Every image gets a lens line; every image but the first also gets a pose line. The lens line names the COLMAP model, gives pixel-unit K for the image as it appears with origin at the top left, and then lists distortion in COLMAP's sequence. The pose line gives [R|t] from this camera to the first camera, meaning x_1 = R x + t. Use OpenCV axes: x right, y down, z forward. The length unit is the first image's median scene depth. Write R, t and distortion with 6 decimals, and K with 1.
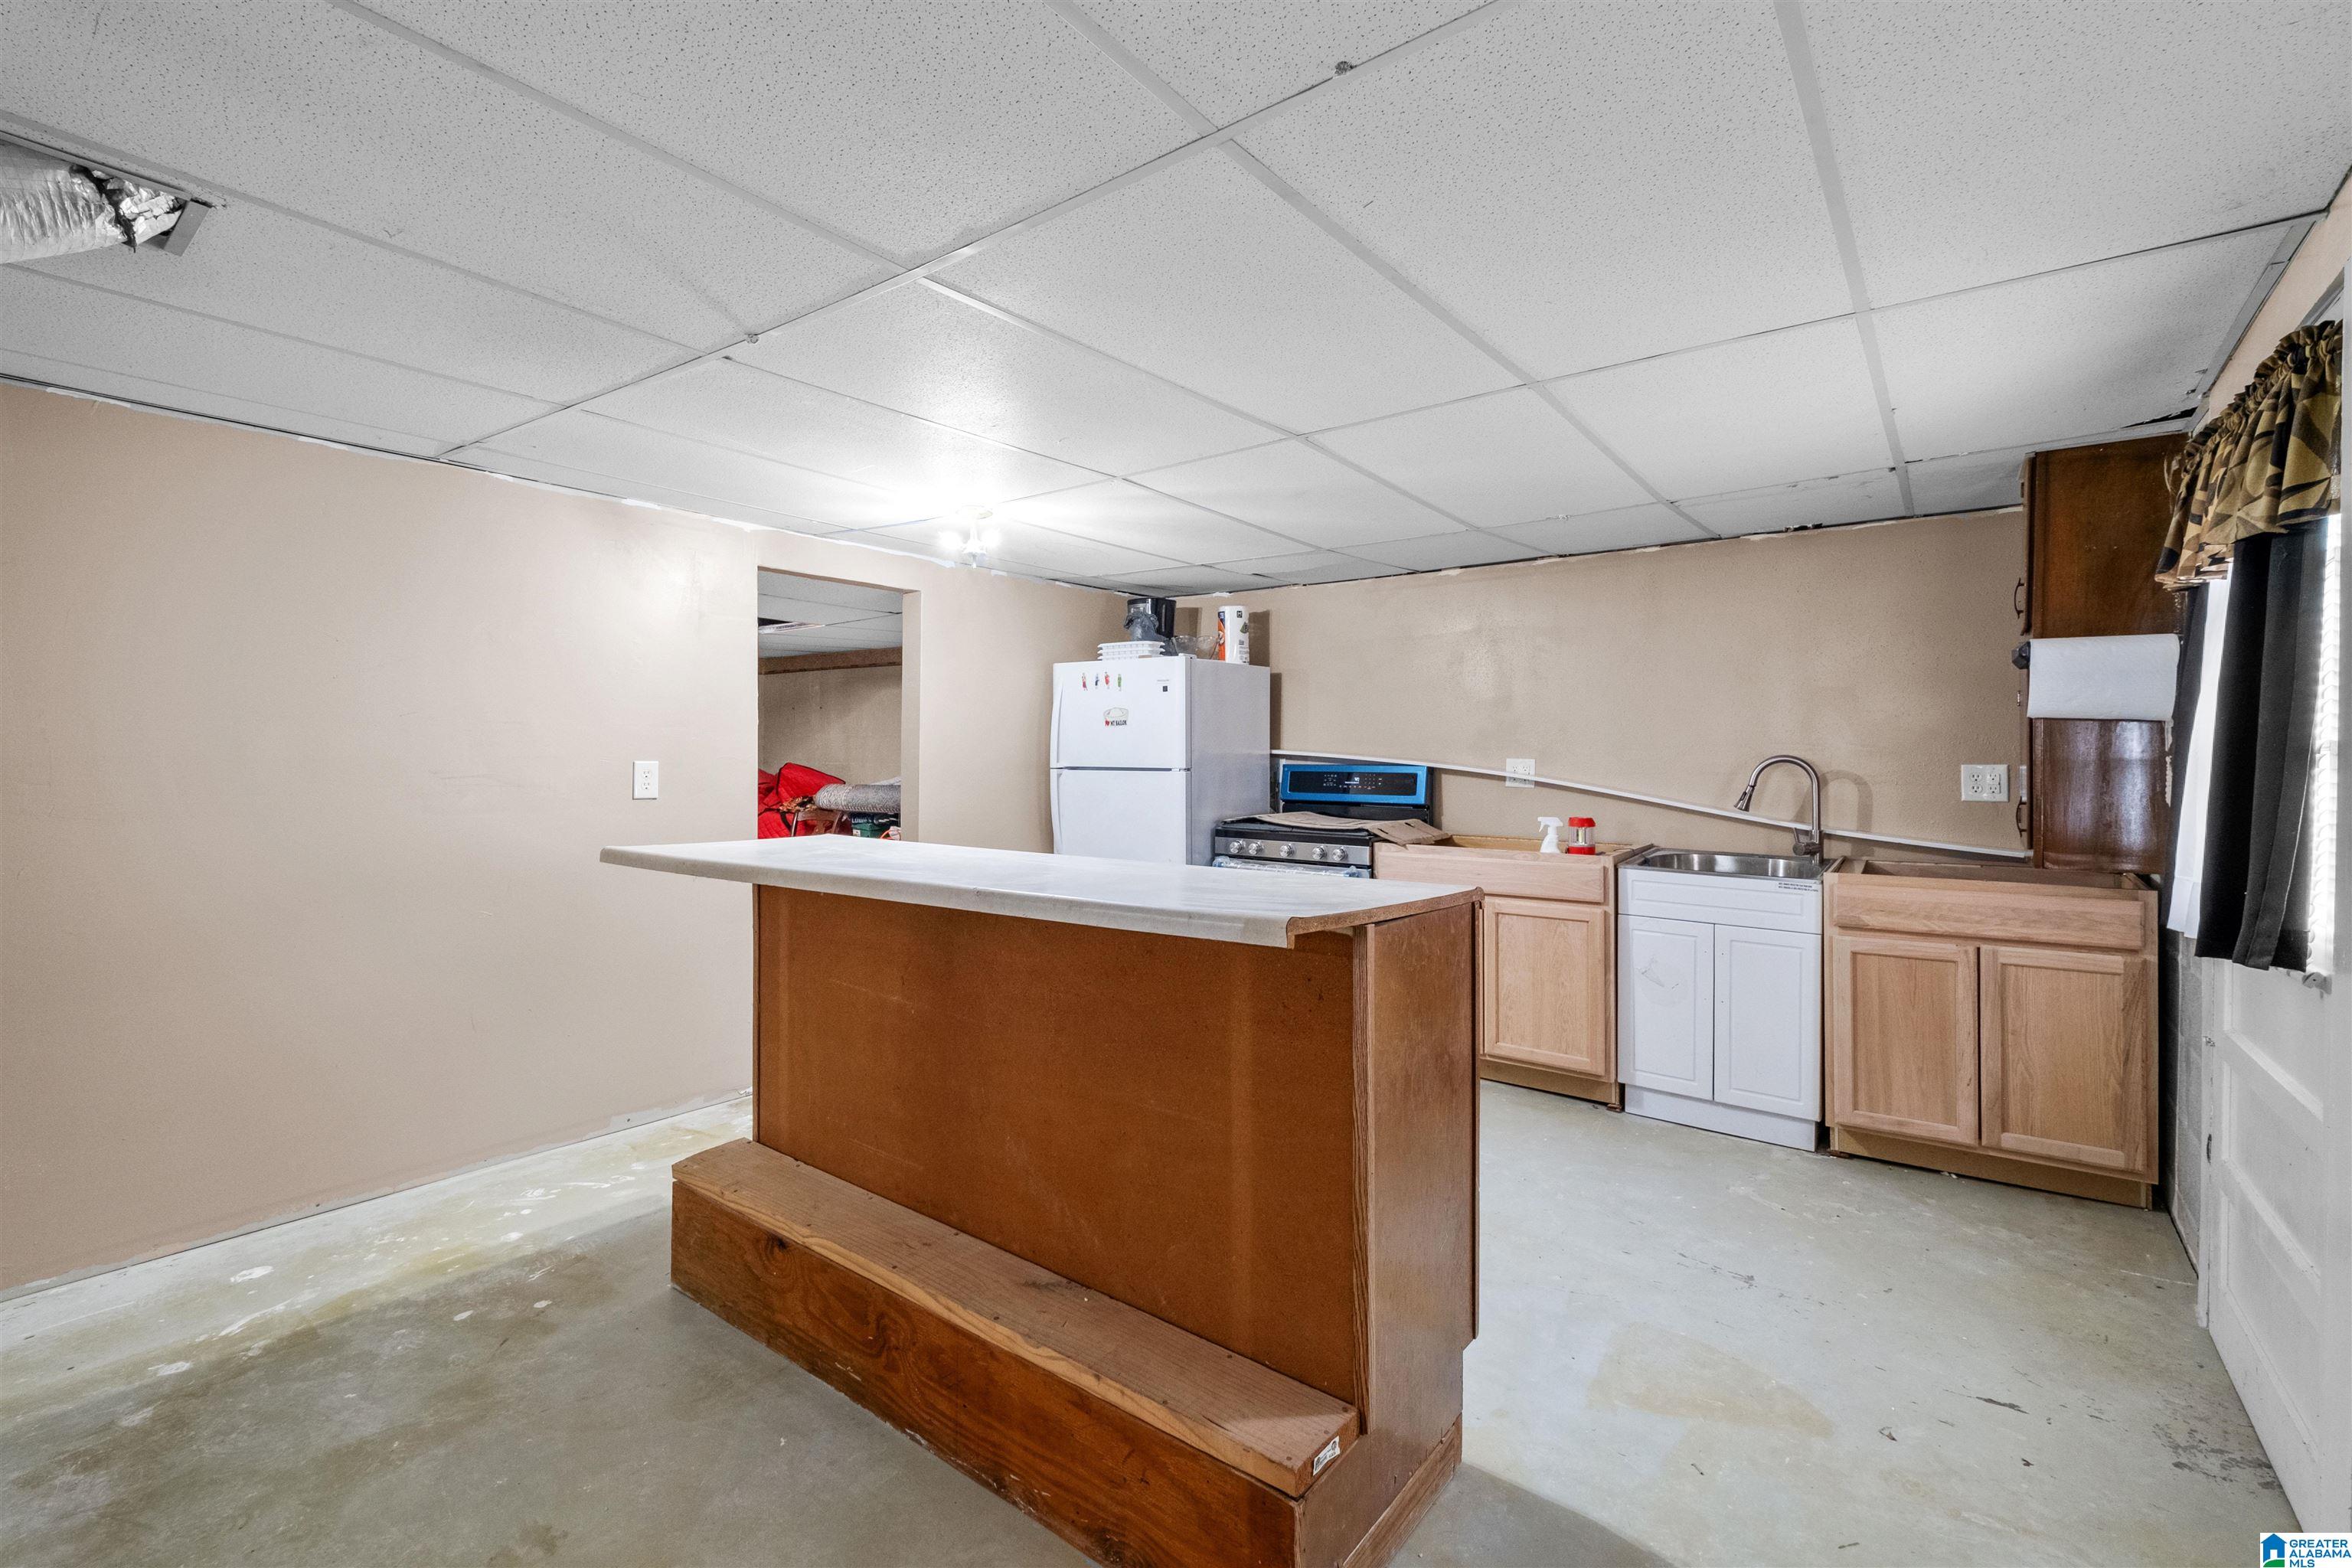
lens RADIAL K [[1032.3, 0, 1173.4], [0, 1032.3, 769.2], [0, 0, 1]] dist [-0.001796, -0.000977]
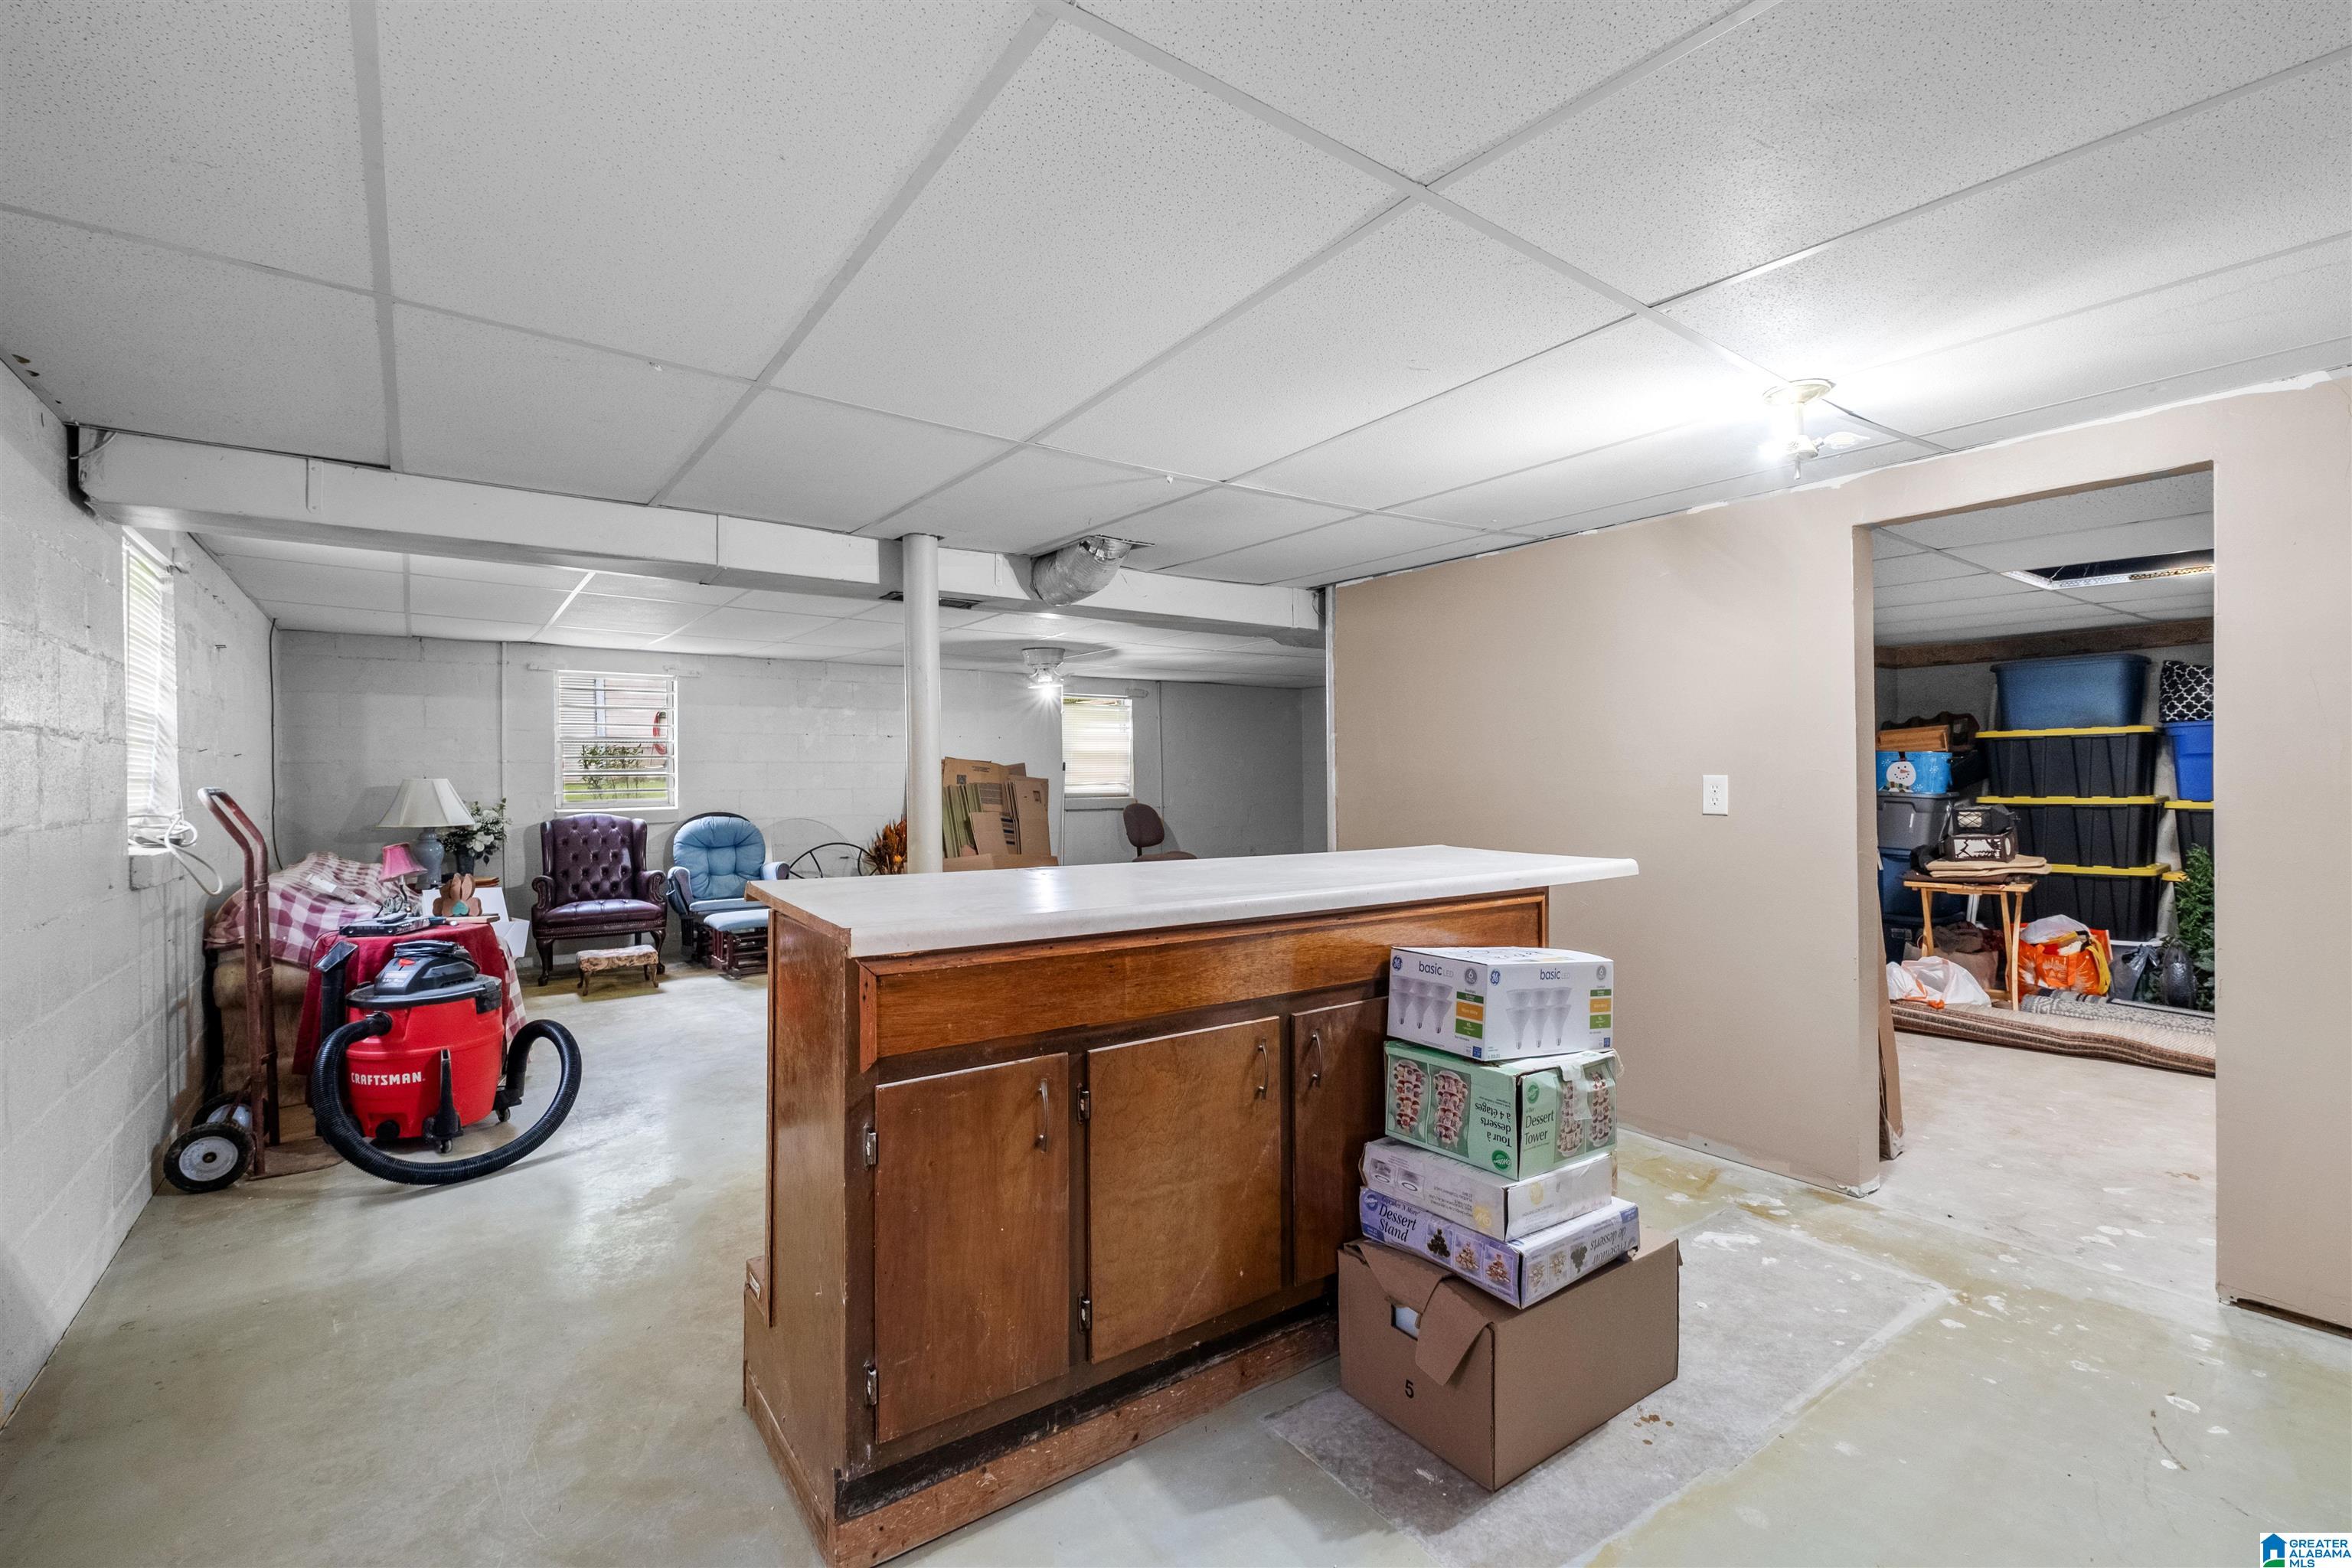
lens RADIAL K [[1032.3, 0, 1188.6], [0, 1032.3, 775.1], [0, 0, 1]] dist [-0.001796, -0.000977]
pose [[-0.270141, 0.002659, -0.962817, 0.268059], [-0.006096, 0.999971, 0.004472, -0.004779], [0.962801, 0.007078, -0.270117, 0.392398]]
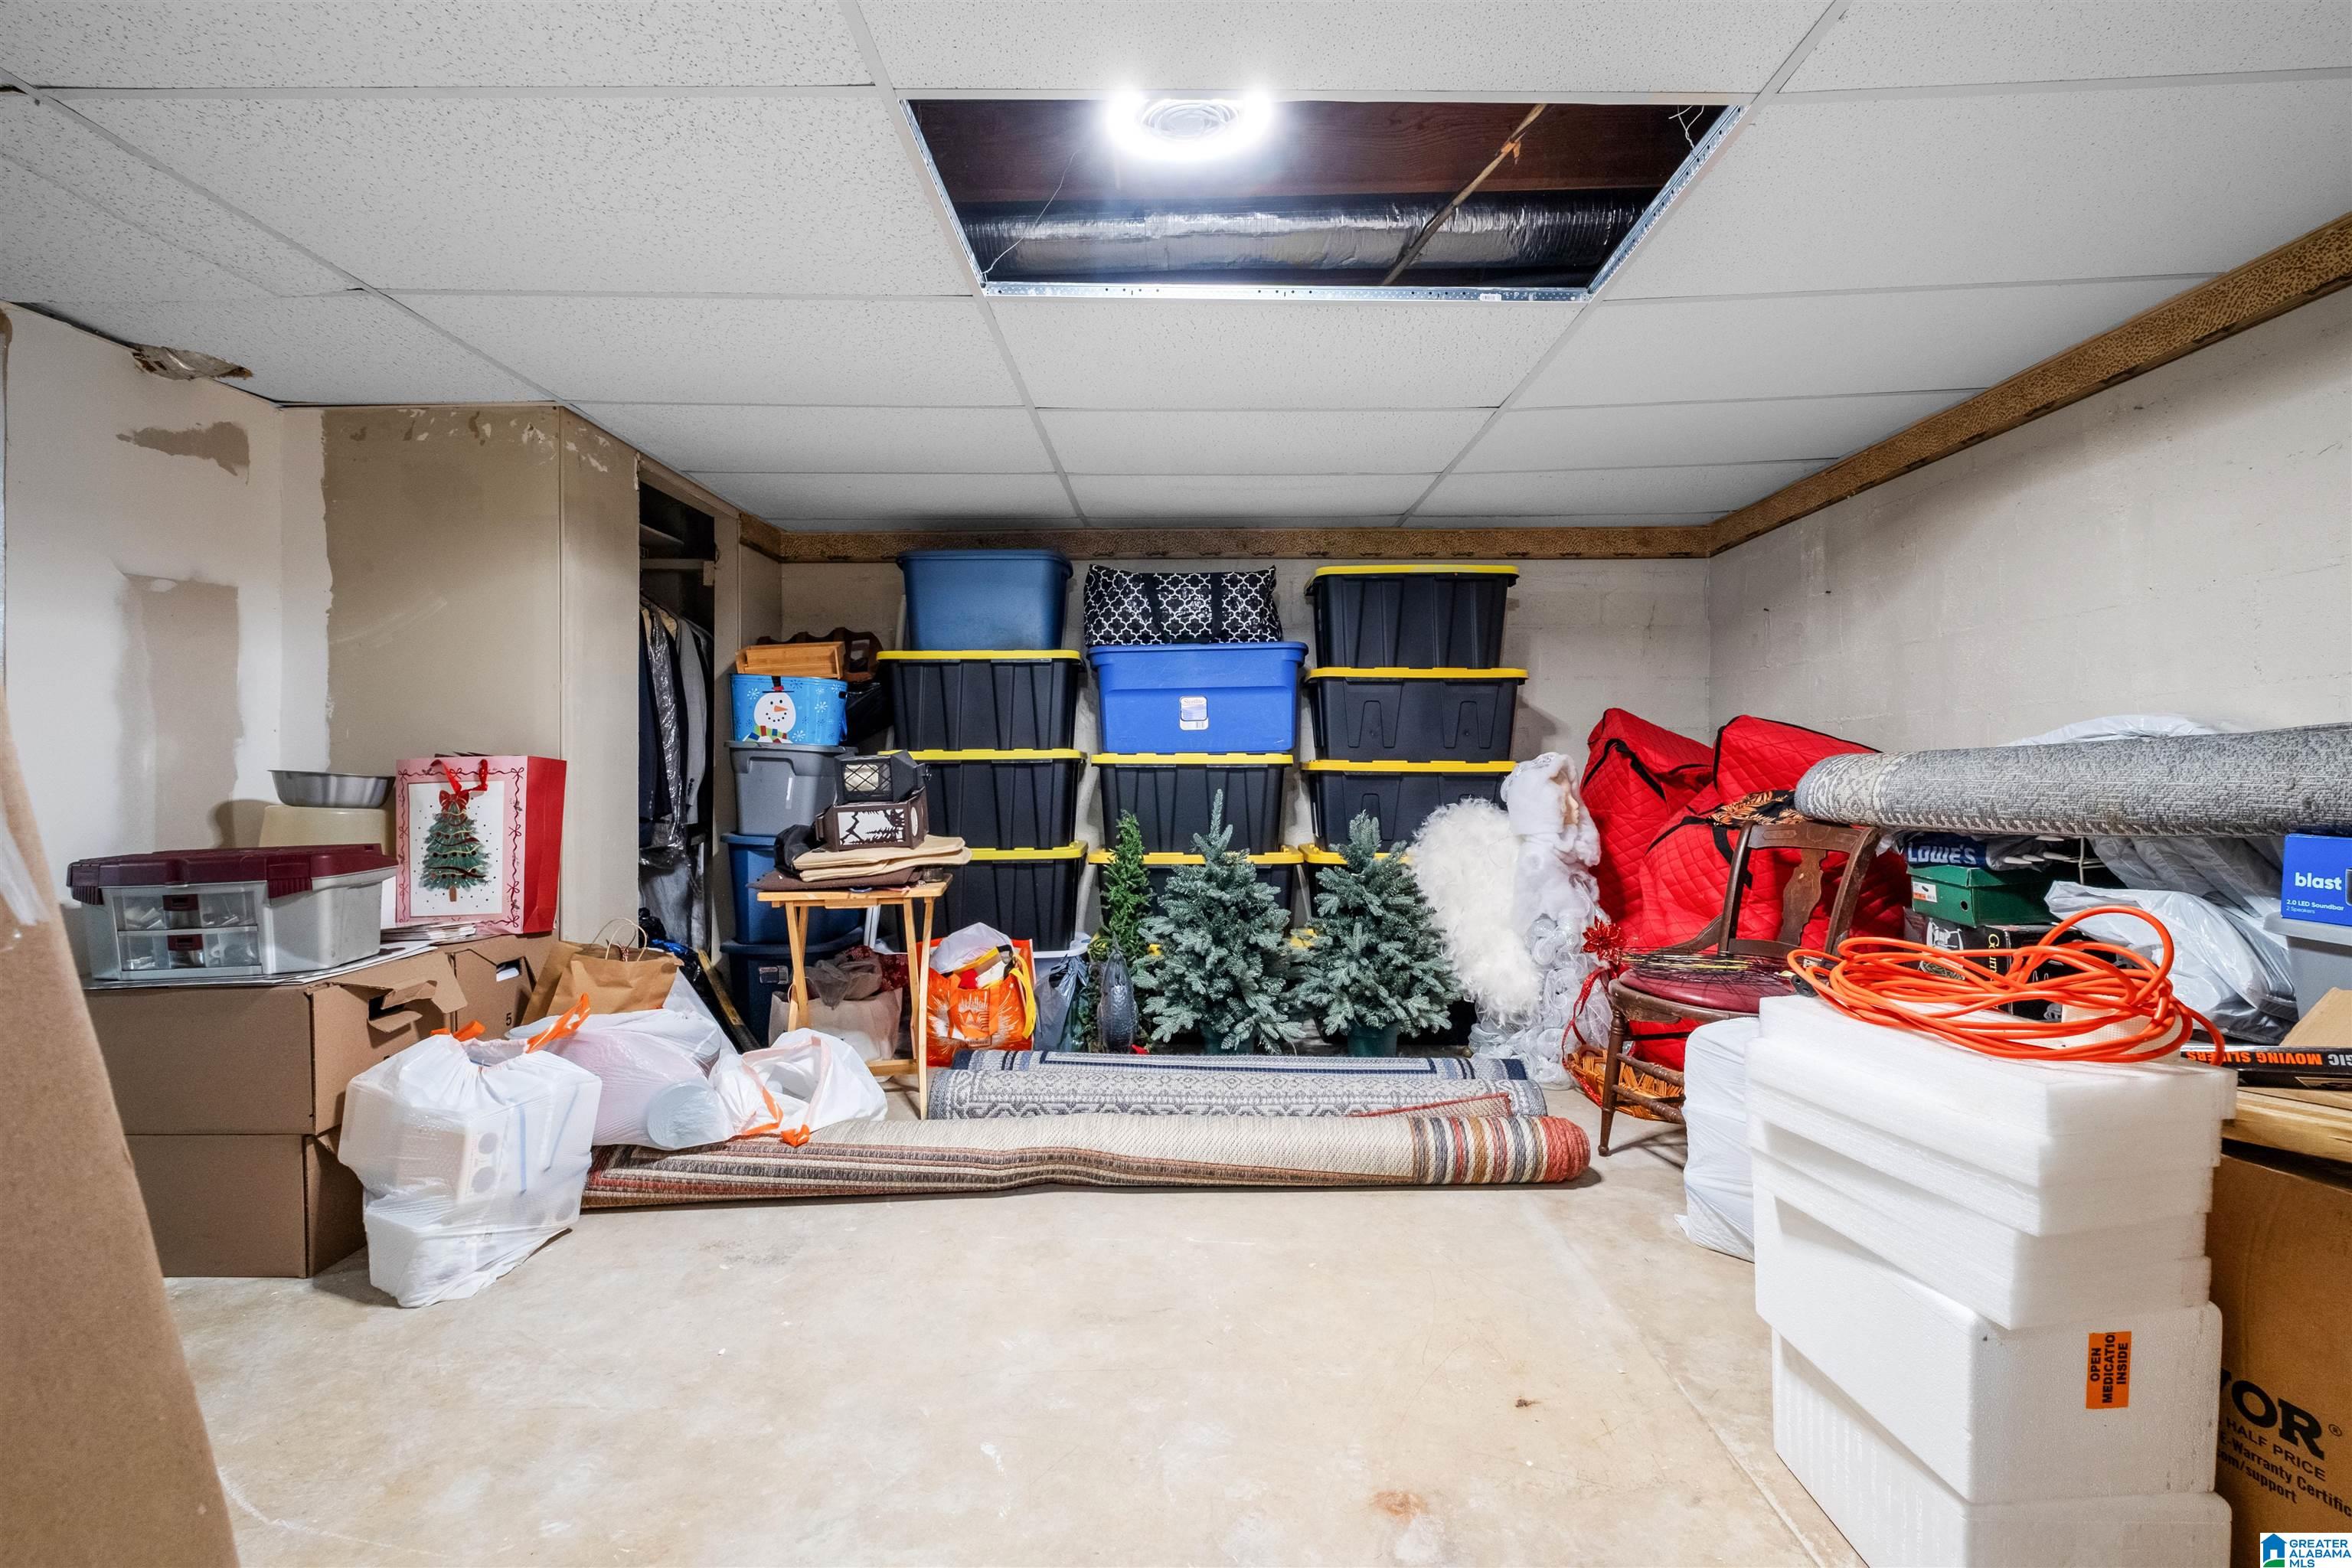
lens RADIAL K [[1032.3, 0, 1182.9], [0, 1032.3, 778.4], [0, 0, 1]] dist [-0.001796, -0.000977]
pose [[0.601837, 0.003712, -0.798611, -0.175568], [-0.012880, 0.999904, -0.005059, 0.028048], [0.798515, 0.013330, 0.601827, 0.582393]]
